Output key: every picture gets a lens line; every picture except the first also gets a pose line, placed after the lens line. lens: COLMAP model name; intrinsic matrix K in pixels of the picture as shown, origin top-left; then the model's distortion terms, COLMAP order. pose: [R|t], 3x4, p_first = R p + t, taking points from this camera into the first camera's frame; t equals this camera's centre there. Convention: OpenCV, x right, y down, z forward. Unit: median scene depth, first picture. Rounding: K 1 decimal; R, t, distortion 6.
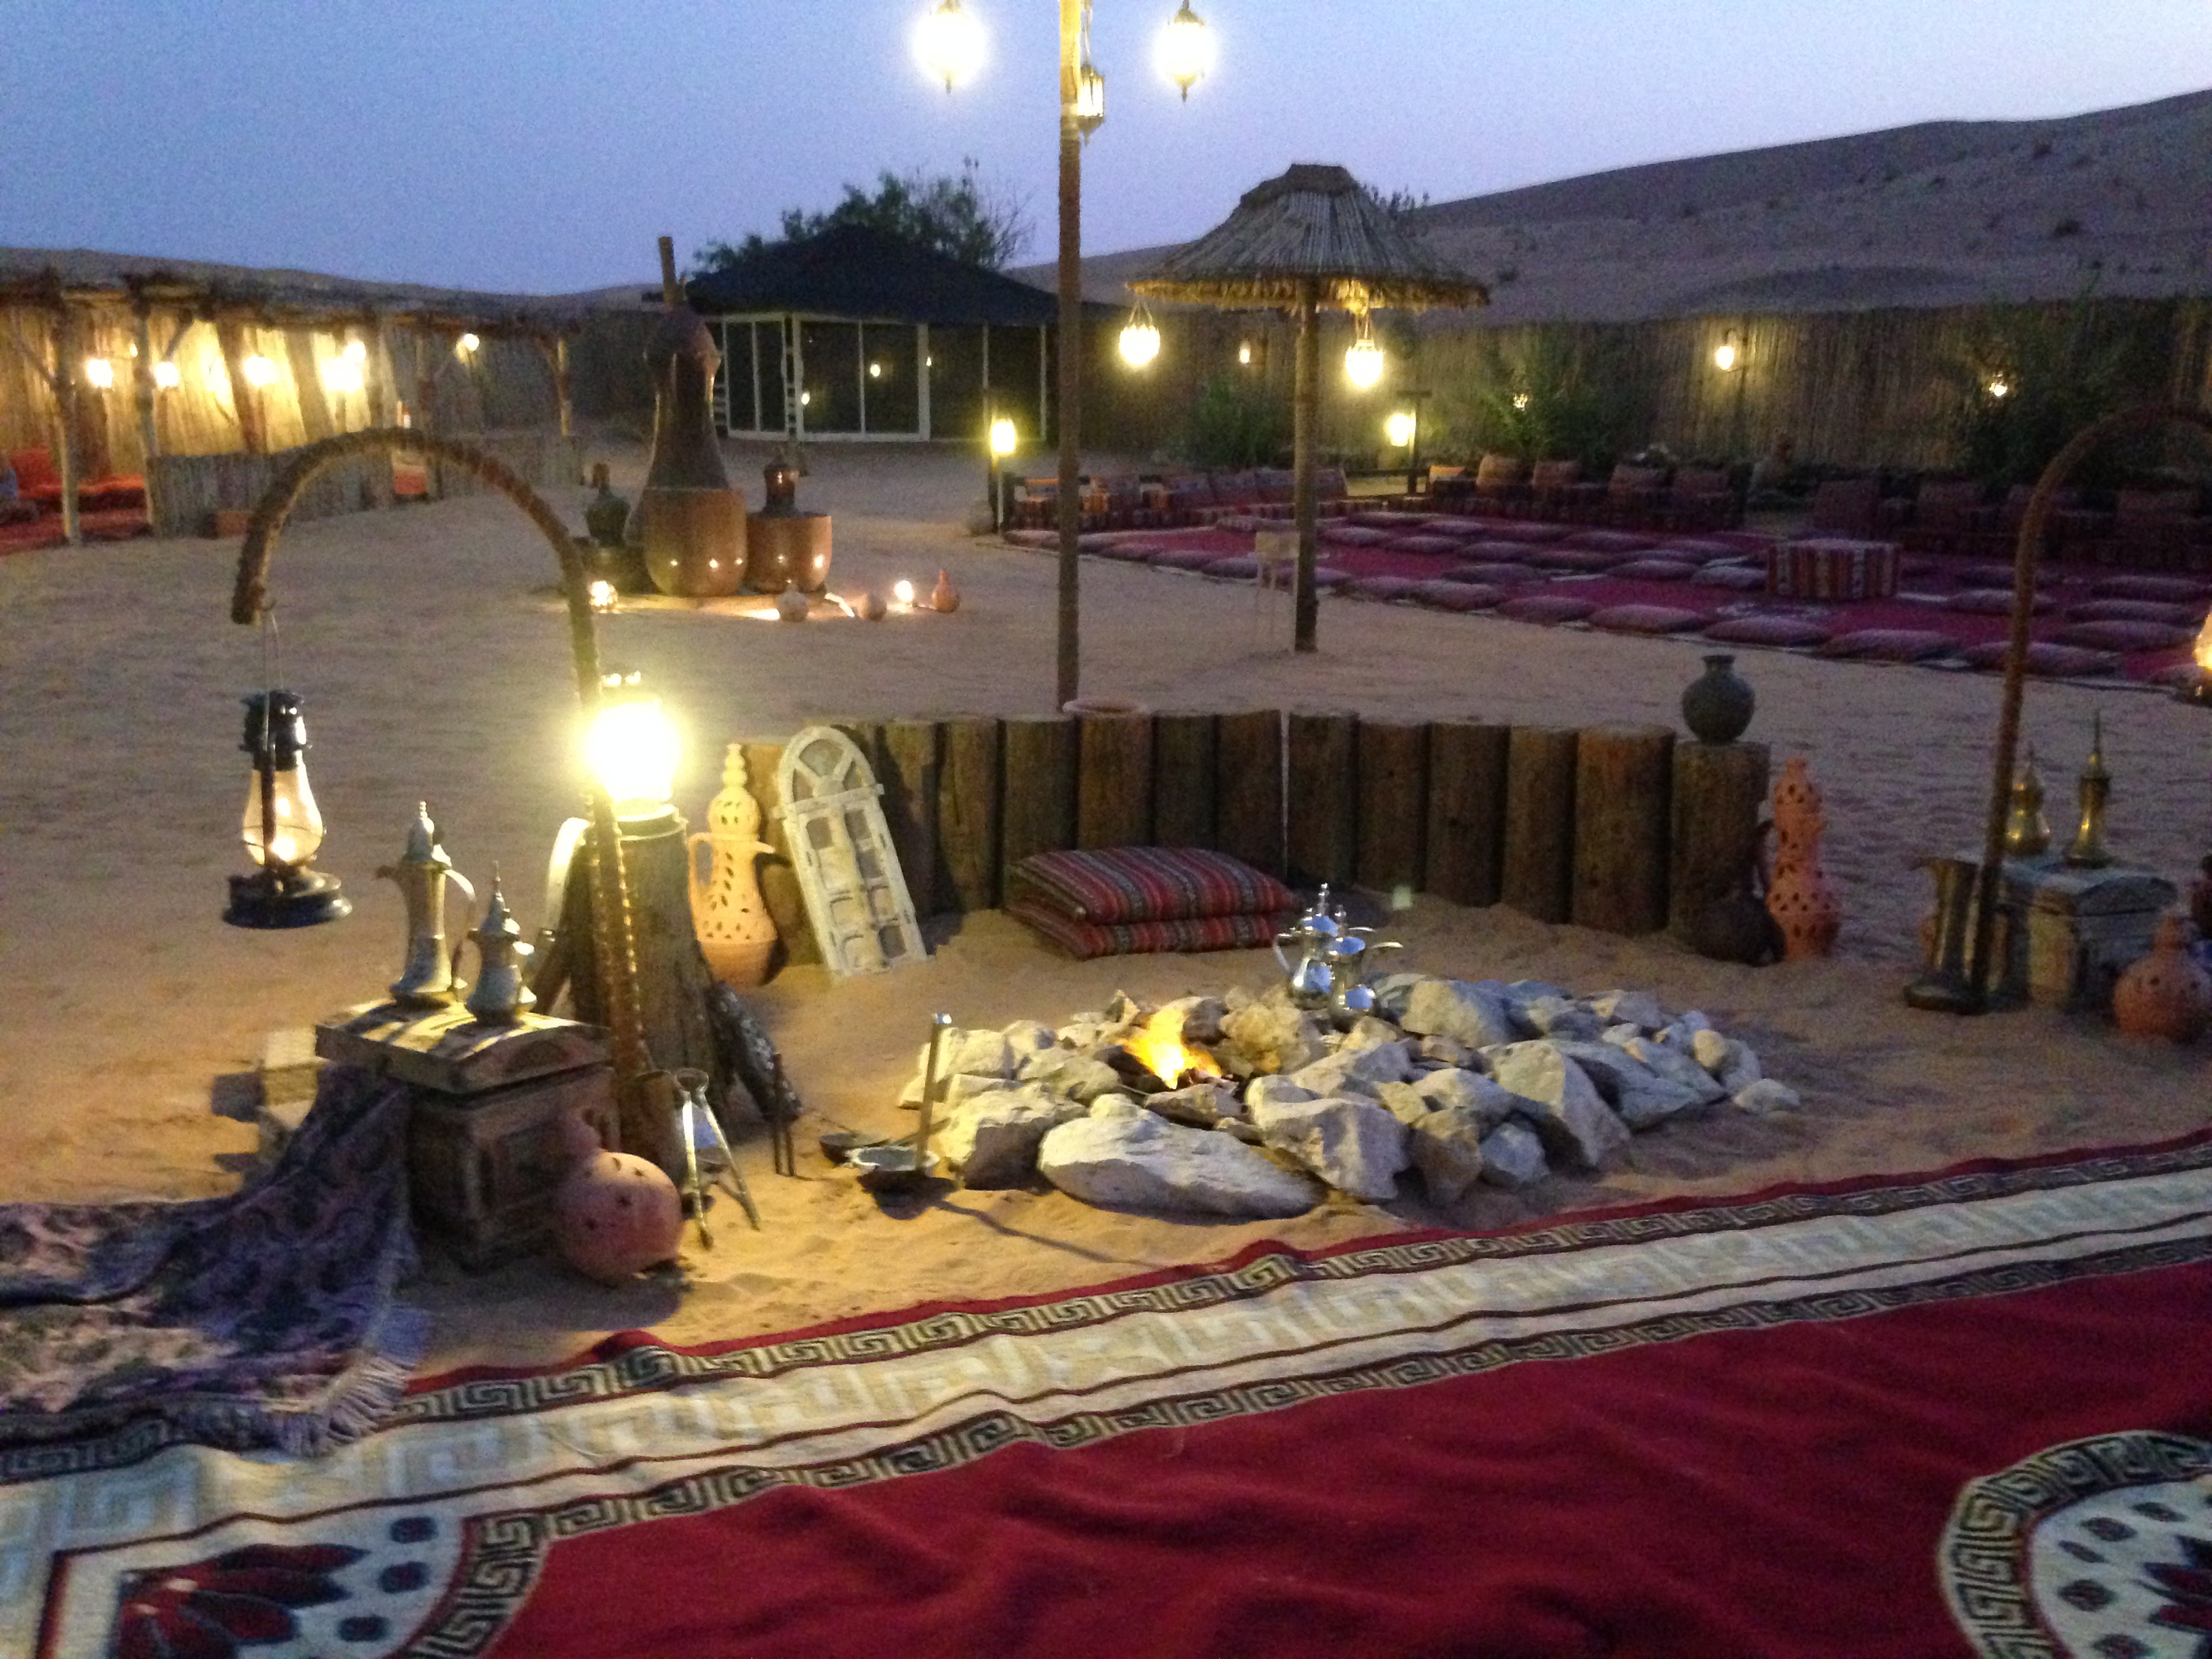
lens RADIAL K [[2008.4, 0, 1098.9], [0, 2008.4, 863.2], [0, 0, 1]] dist [0.179345, -0.346563]
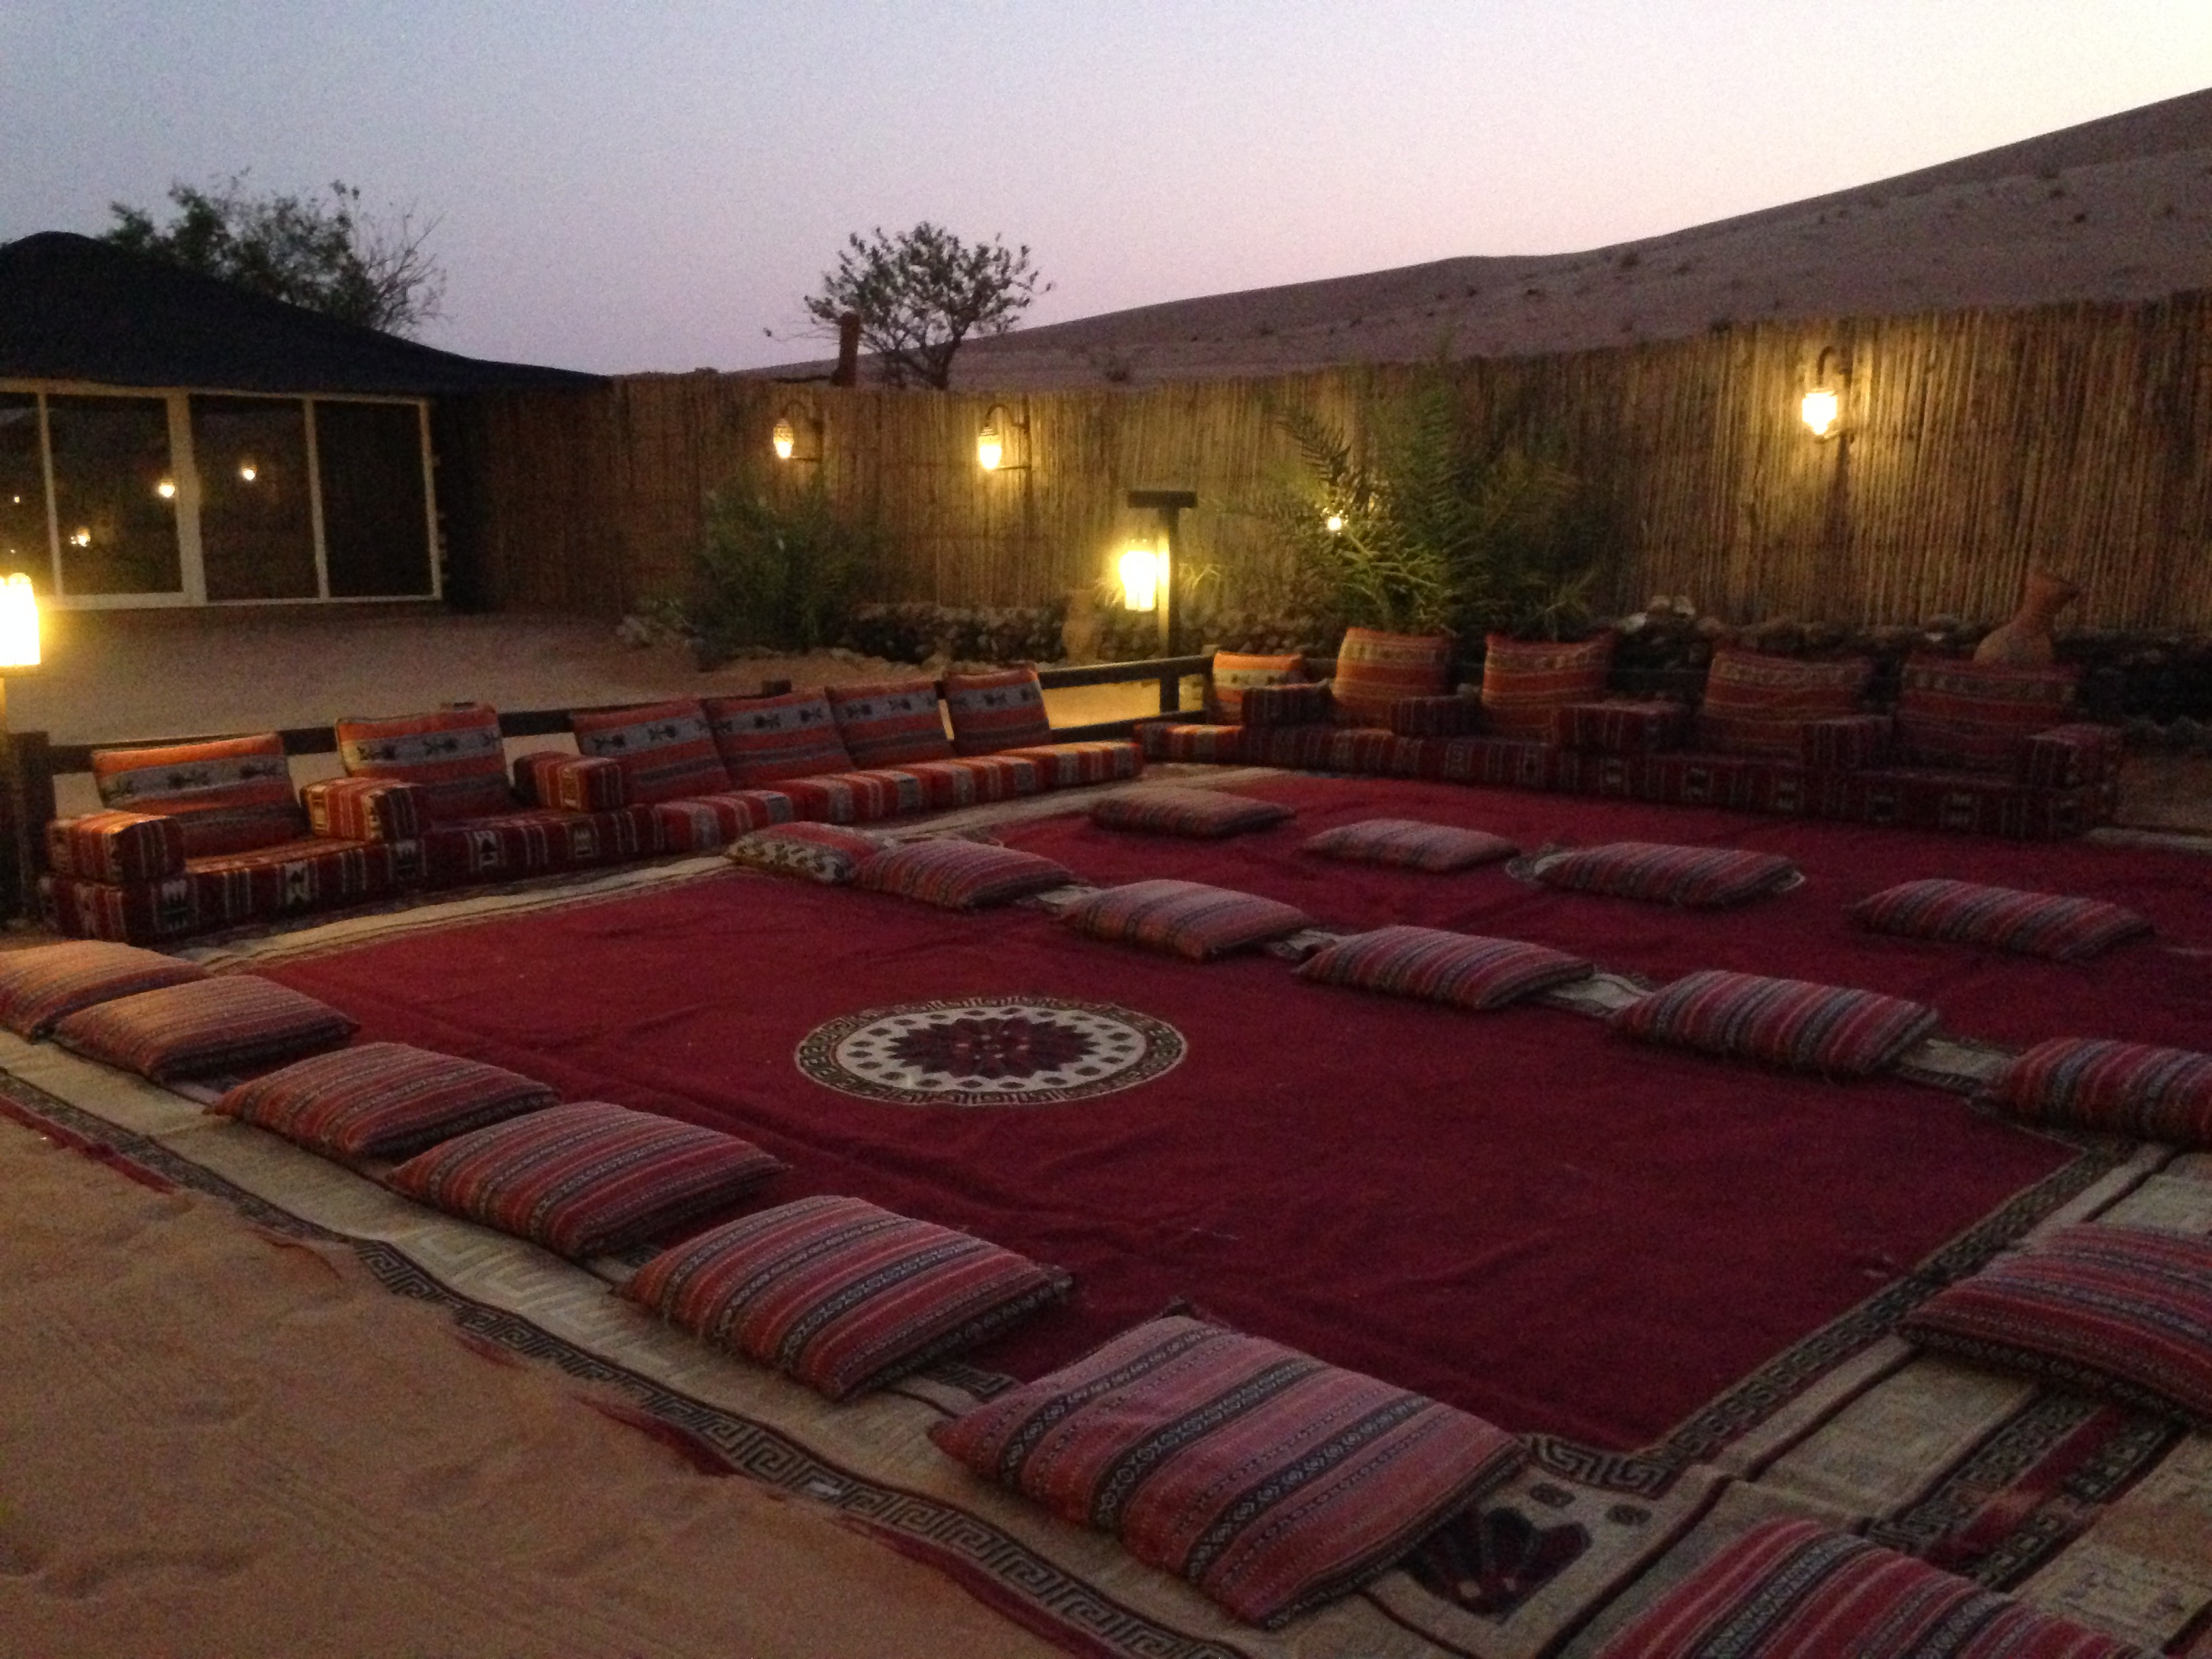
lens RADIAL K [[1998.1, 0, 1106.0], [0, 1998.1, 829.5], [0, 0, 1]] dist [0.202771, -0.328502]
pose [[0.974483, -0.051068, 0.218573, 0.039974], [0.068886, 0.994825, -0.074686, -0.124488], [-0.213627, 0.087837, 0.972958, 0.570937]]
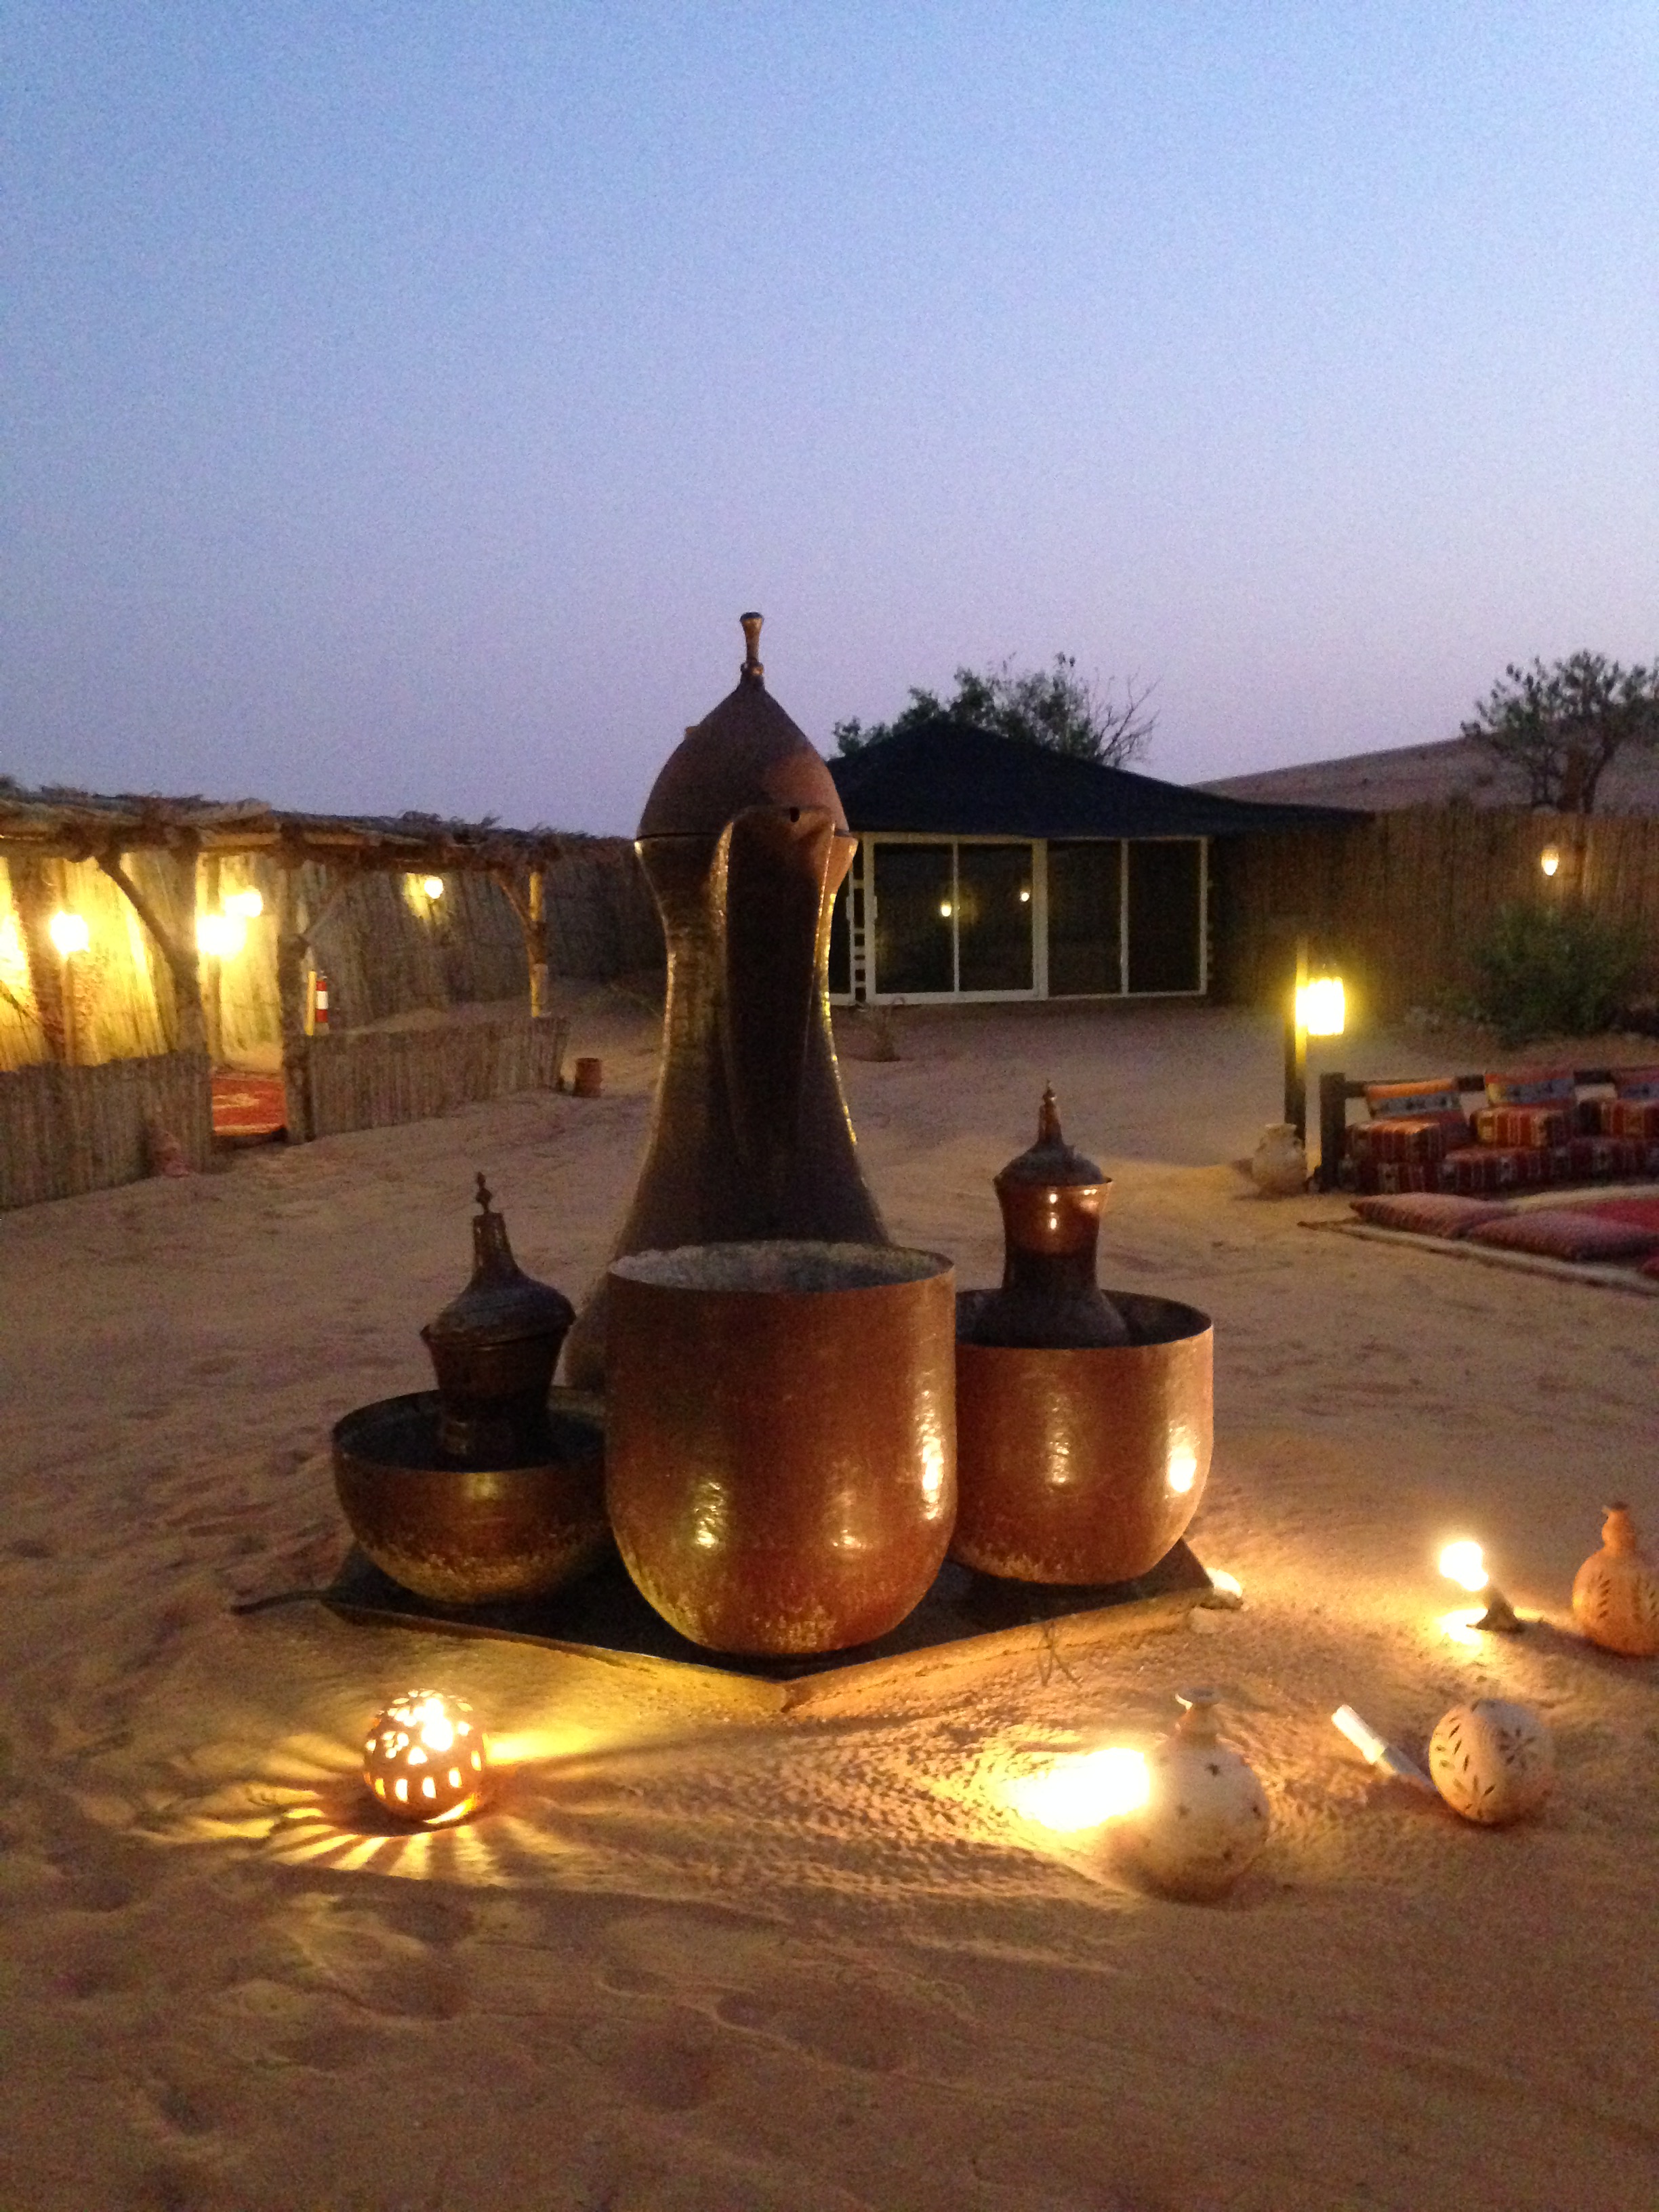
lens RADIAL K [[2018.2, 0, 727.7], [0, 2018.2, 1105.1], [0, 0, 1]] dist [0.010868, -0.005595]
pose [[0.982785, -0.011309, -0.184406, -0.088036], [-0.015635, 0.989454, -0.144004, -0.094350], [0.184089, 0.144408, 0.972244, 0.409483]]
